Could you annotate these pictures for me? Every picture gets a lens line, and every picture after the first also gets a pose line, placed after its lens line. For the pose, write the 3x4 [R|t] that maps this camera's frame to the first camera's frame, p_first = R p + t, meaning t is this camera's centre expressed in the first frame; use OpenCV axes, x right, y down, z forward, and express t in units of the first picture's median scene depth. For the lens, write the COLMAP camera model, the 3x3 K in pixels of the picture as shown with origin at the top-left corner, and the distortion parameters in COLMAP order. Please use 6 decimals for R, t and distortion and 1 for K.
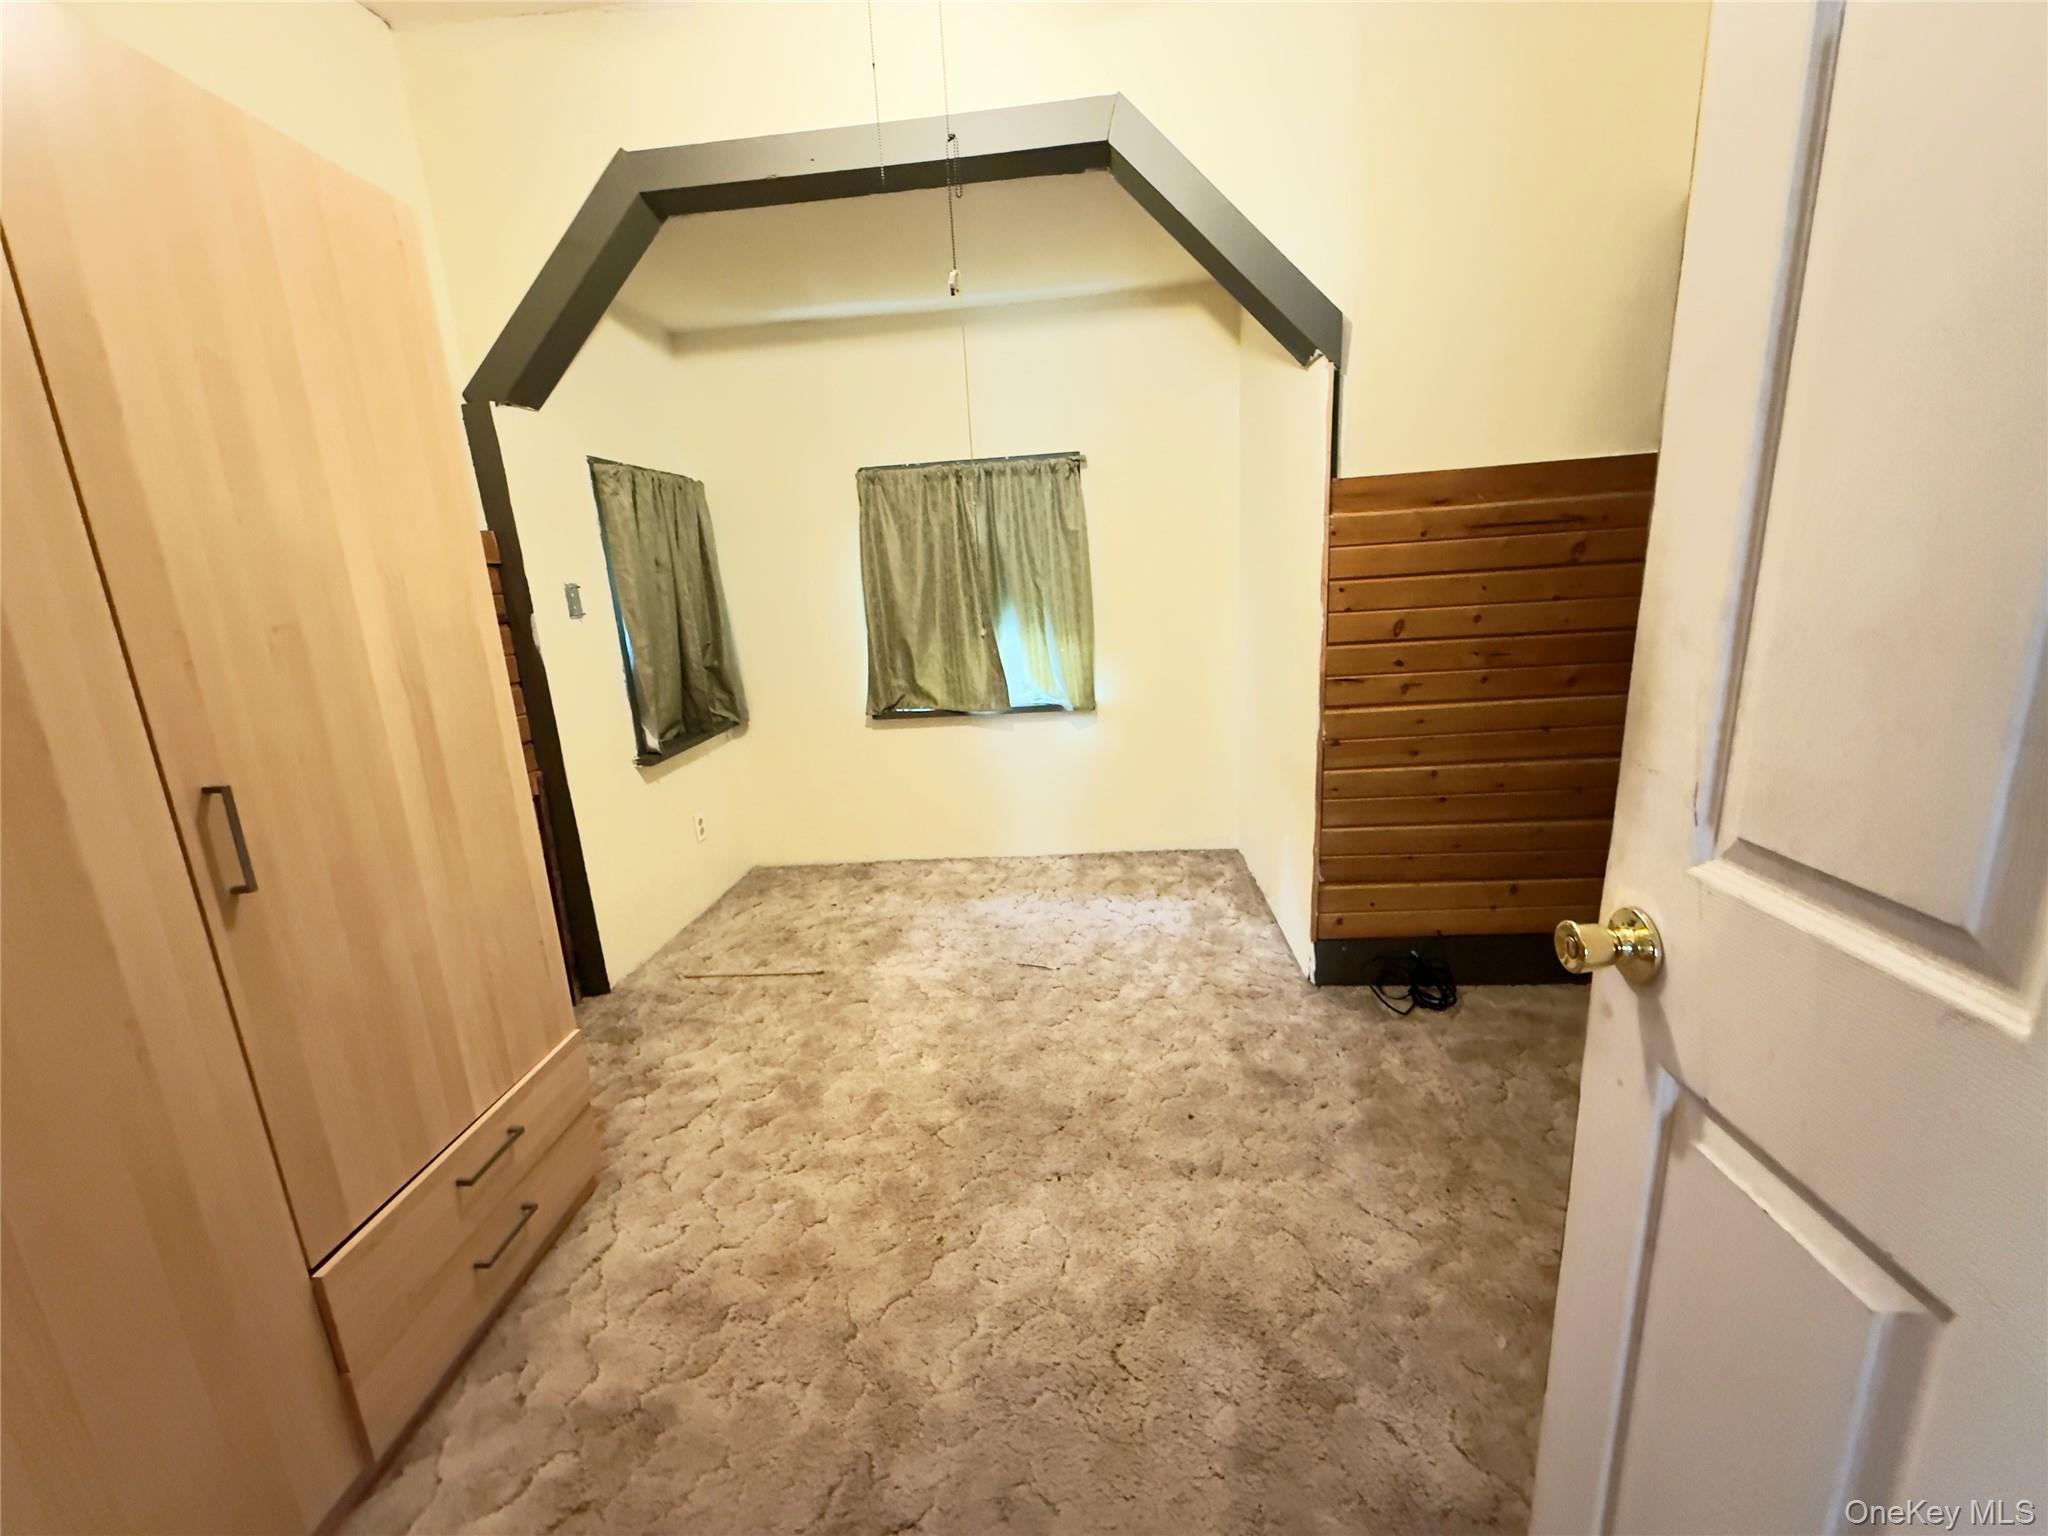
lens RADIAL K [[817.9, 0, 1009.1], [0, 817.9, 768.1], [0, 0, 1]] dist [-0.000170, 0.000164]
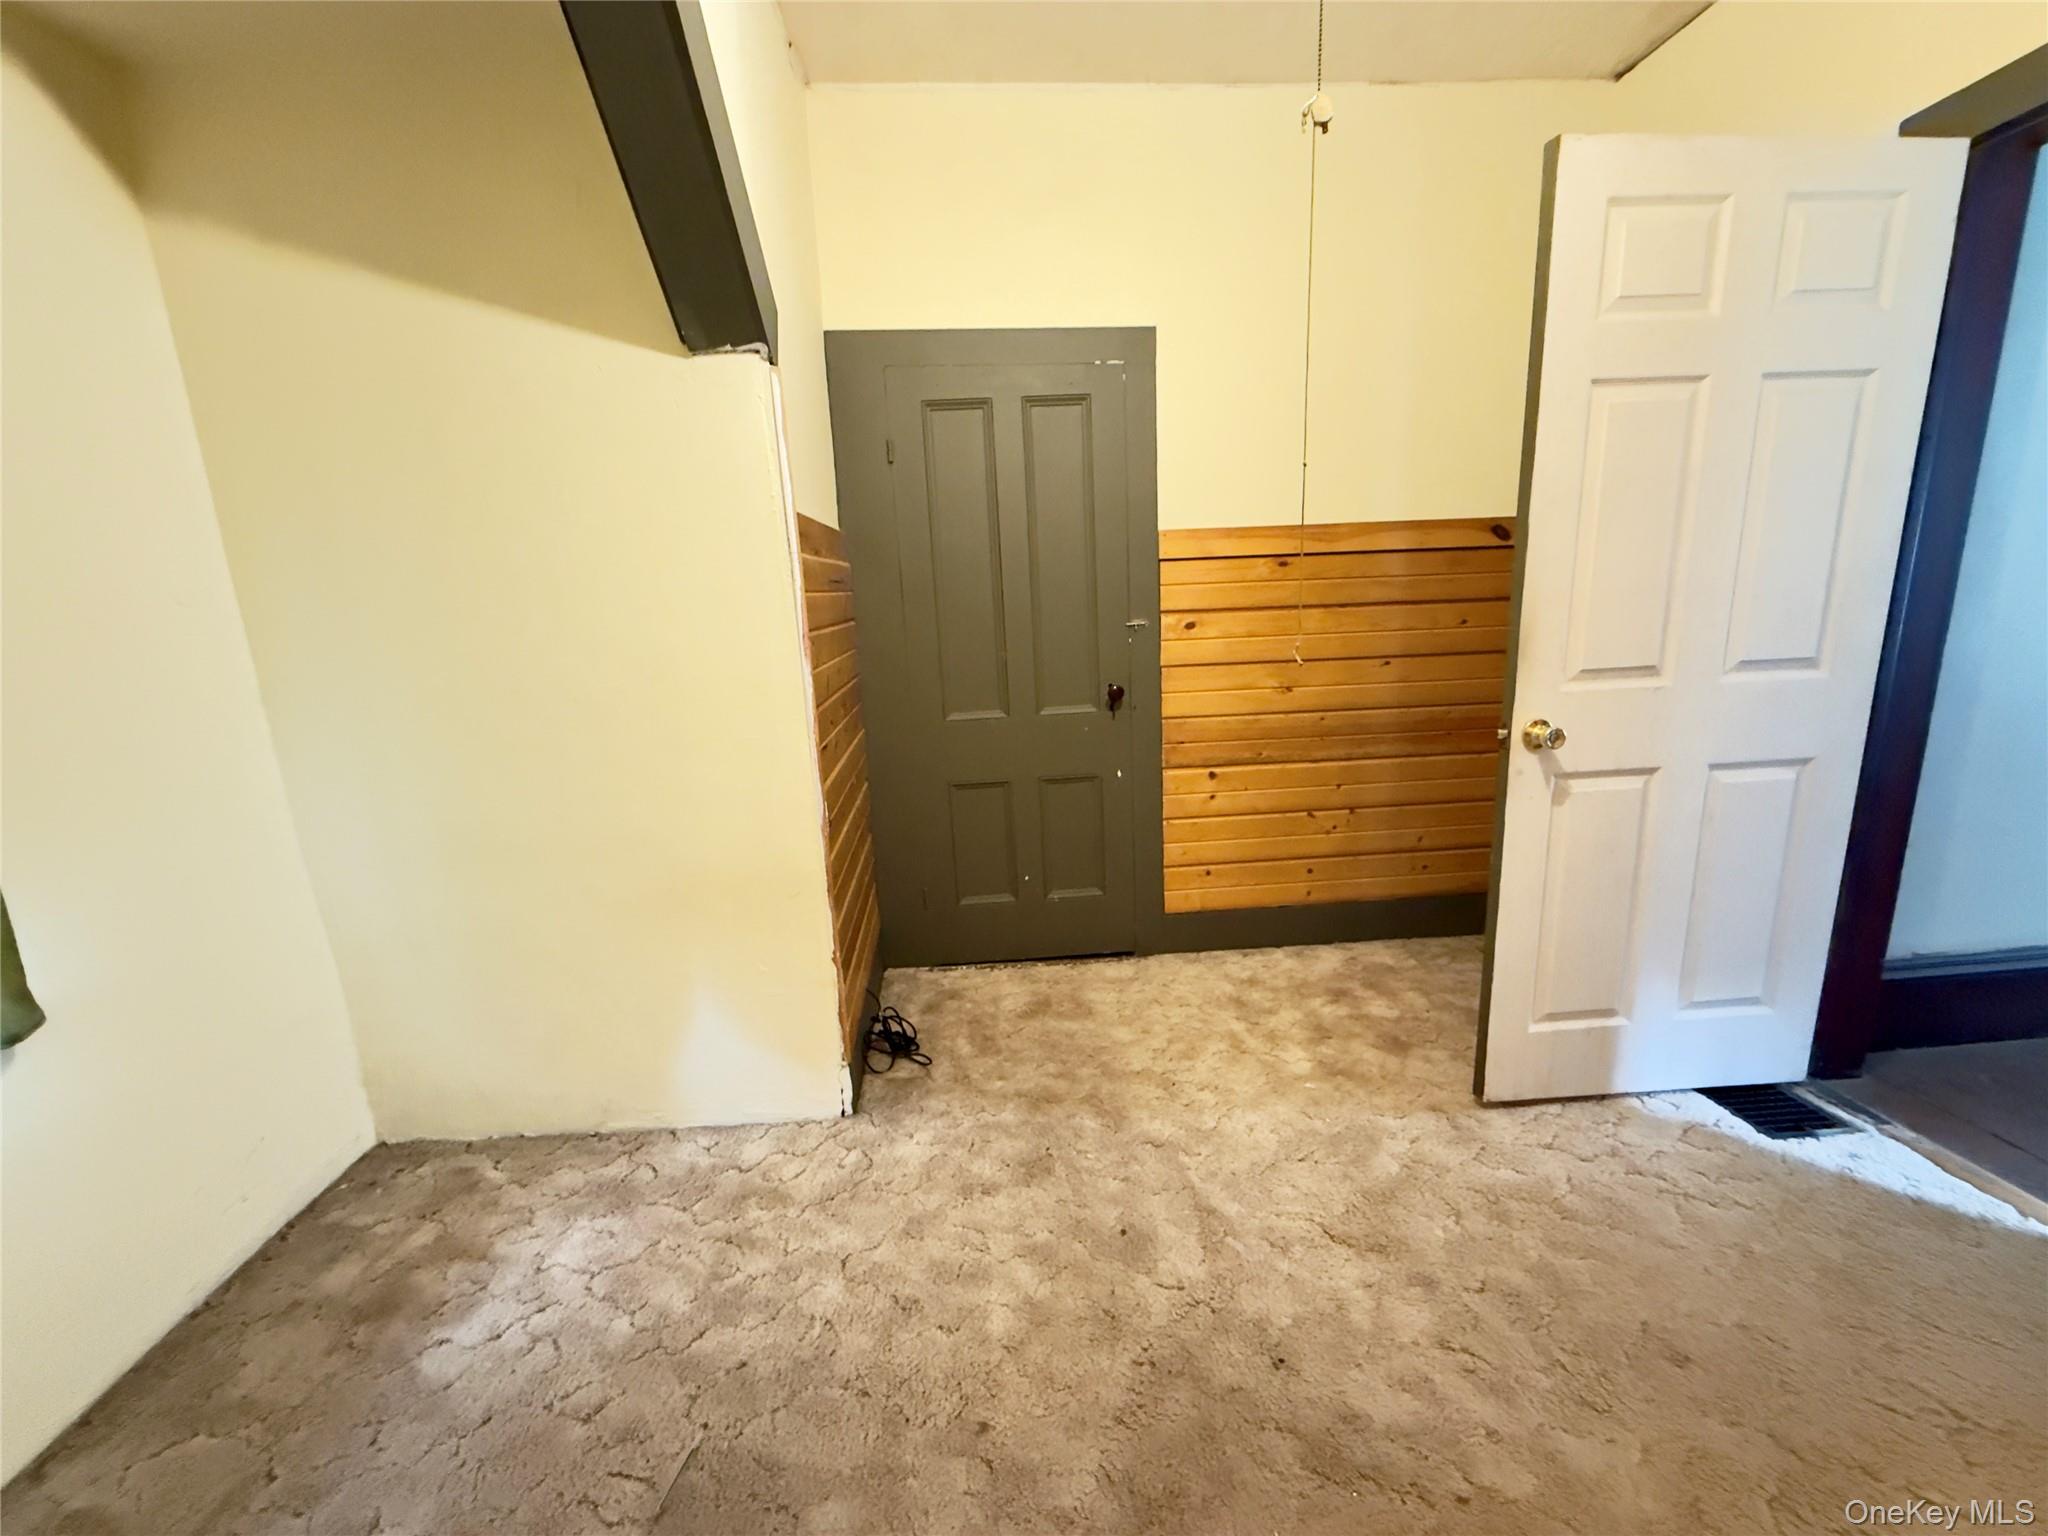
lens RADIAL K [[817.9, 0, 1011.5], [0, 817.9, 766.6], [0, 0, 1]] dist [-0.000170, 0.000164]
pose [[-0.138055, -0.144027, 0.979896, -0.444229], [0.286621, 0.941226, 0.178724, -0.181437], [-0.948045, 0.305532, -0.088660, 0.883113]]
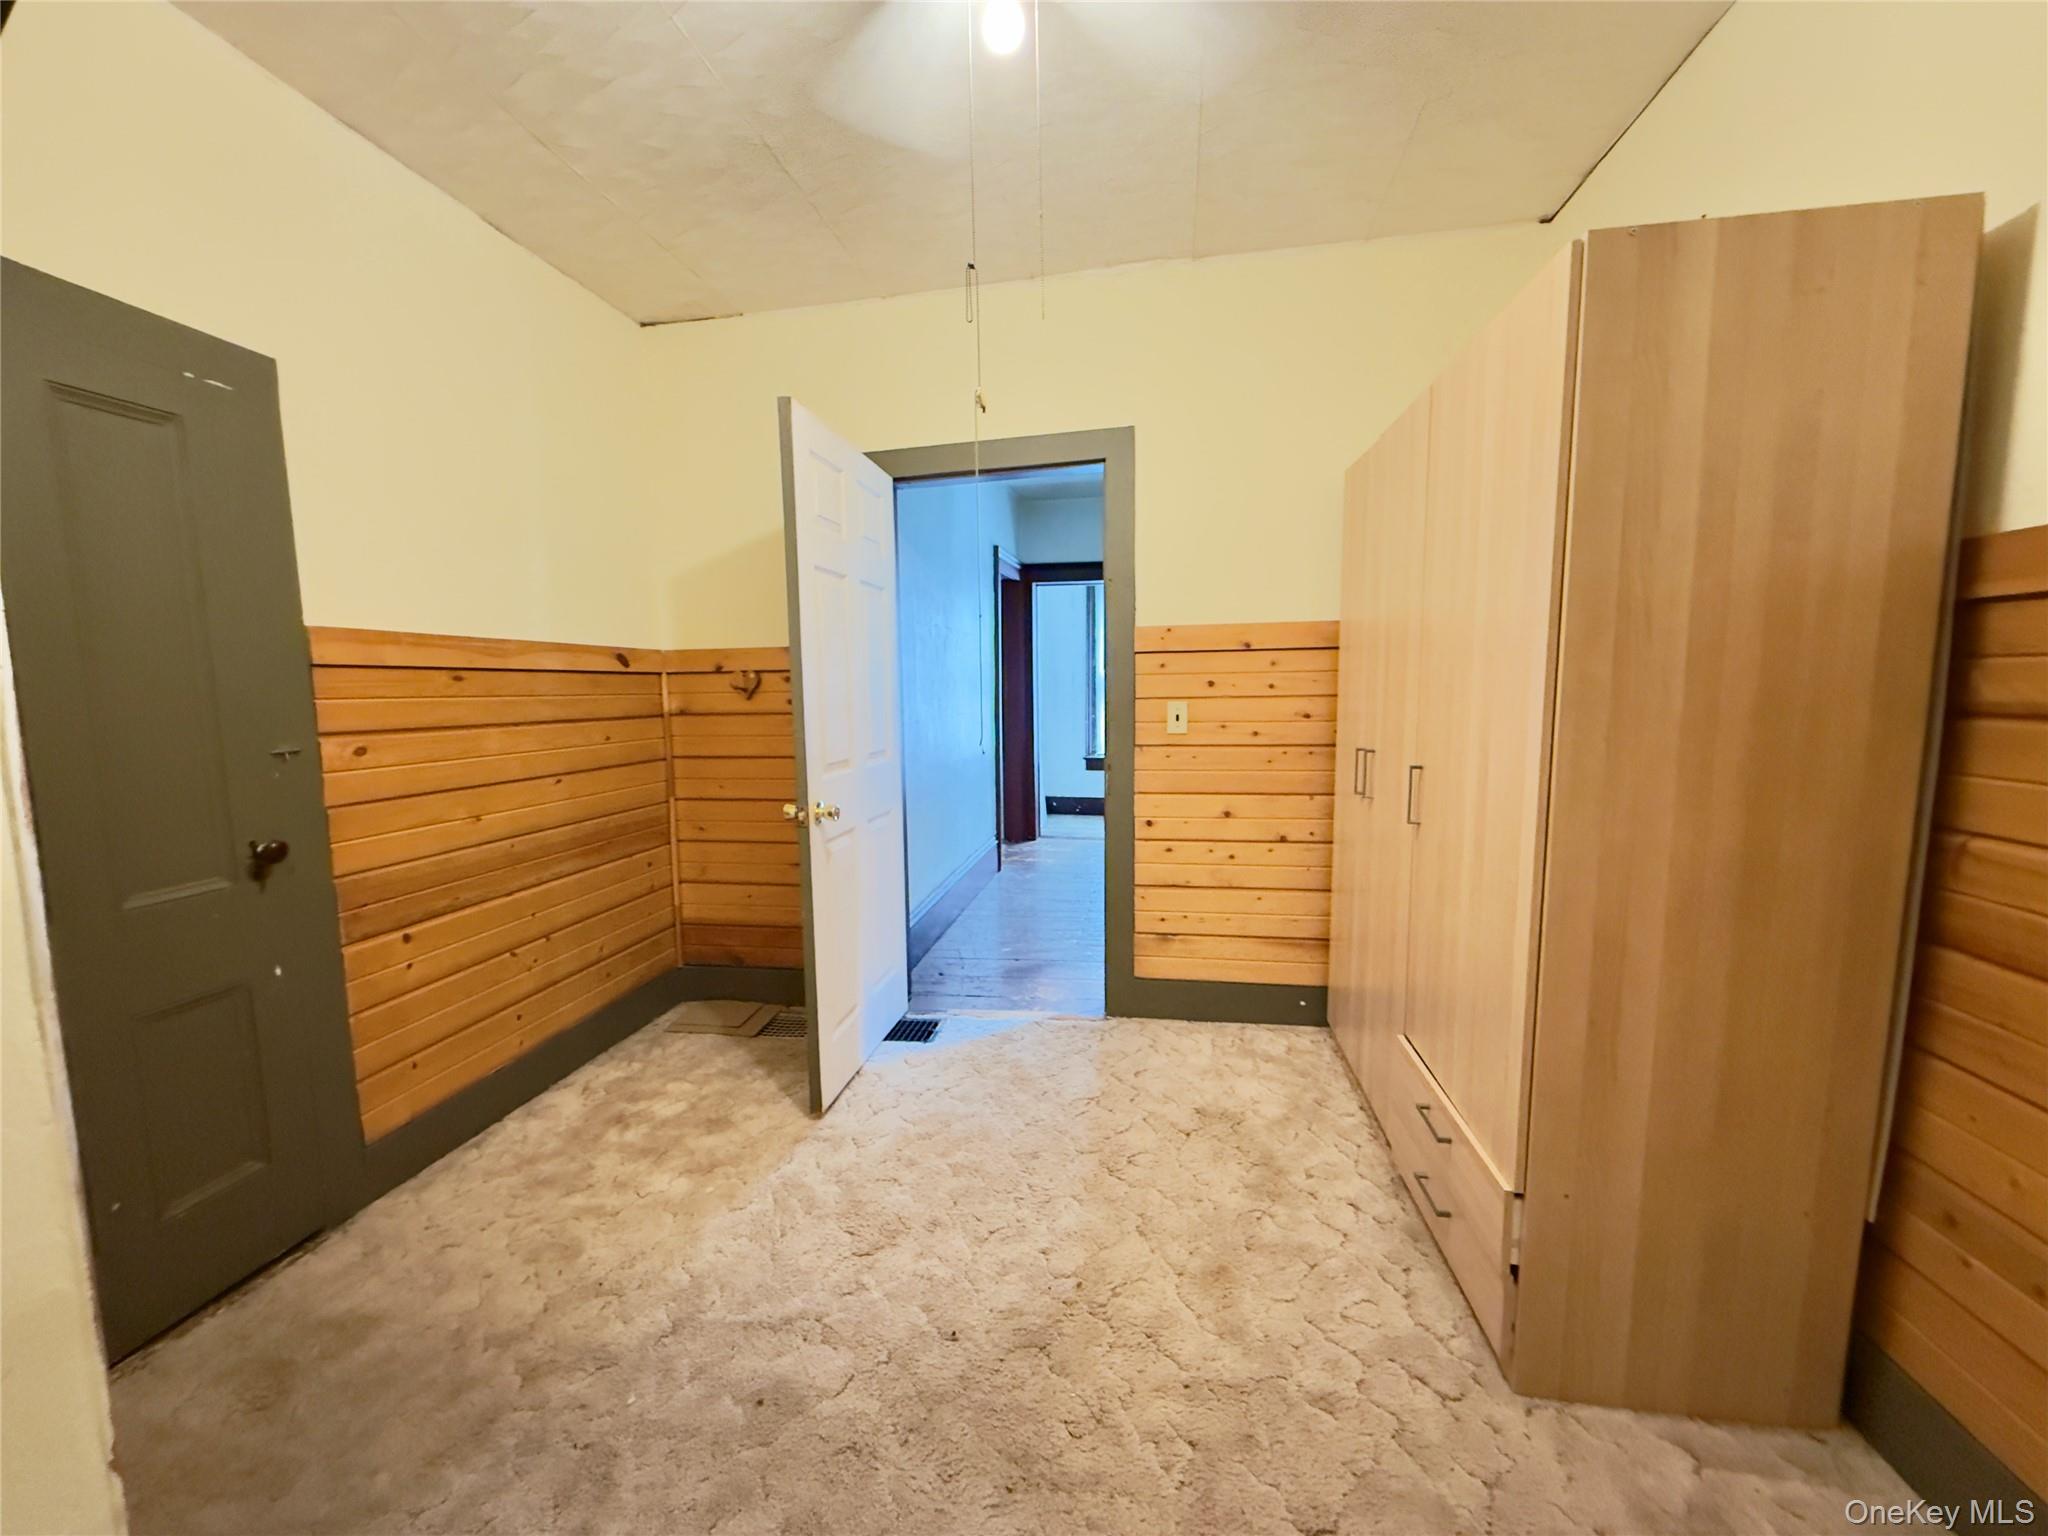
lens RADIAL K [[817.9, 0, 1023.0], [0, 817.9, 763.3], [0, 0, 1]] dist [-0.000170, 0.000164]
pose [[-0.992917, 0.061042, 0.101933, -0.113132], [0.091290, 0.941055, 0.325701, -0.304527], [-0.076044, 0.332700, -0.939962, 1.274904]]
